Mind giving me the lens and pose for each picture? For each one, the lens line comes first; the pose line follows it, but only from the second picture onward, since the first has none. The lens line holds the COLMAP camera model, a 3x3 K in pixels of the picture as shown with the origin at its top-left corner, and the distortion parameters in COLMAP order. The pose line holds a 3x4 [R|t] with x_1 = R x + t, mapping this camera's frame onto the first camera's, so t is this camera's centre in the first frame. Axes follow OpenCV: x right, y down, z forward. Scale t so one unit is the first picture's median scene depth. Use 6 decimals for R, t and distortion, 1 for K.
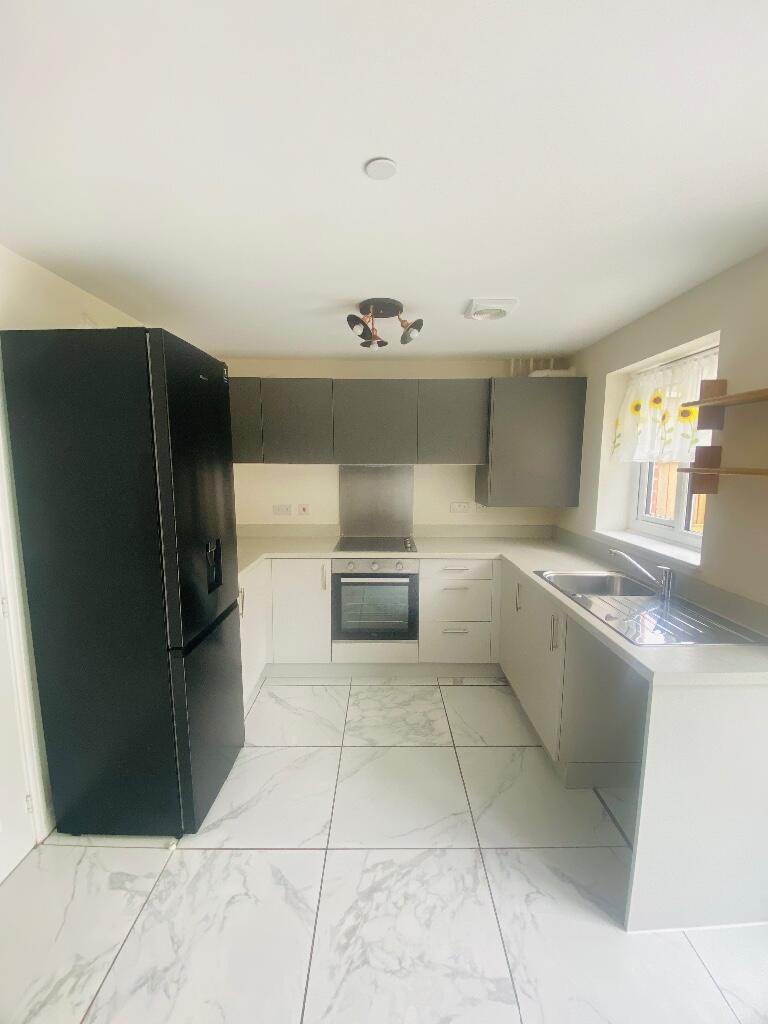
lens RADIAL K [[415.5, 0, 386.7], [0, 415.5, 515.2], [0, 0, 1]] dist [0.019963, -0.015956]
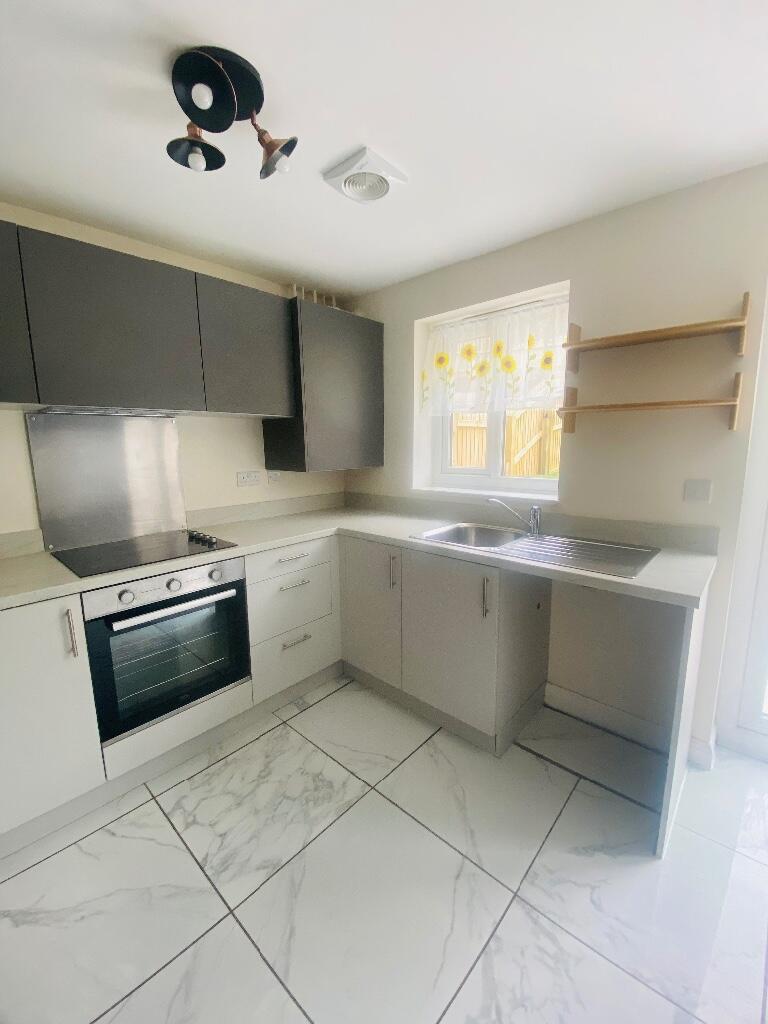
lens RADIAL K [[415.5, 0, 386.7], [0, 415.5, 515.2], [0, 0, 1]] dist [0.019963, -0.015956]
pose [[0.679921, -0.139681, 0.719859, -0.258699], [0.112405, 0.989941, 0.085920, 0.009531], [-0.724619, 0.022497, 0.688782, 0.409523]]
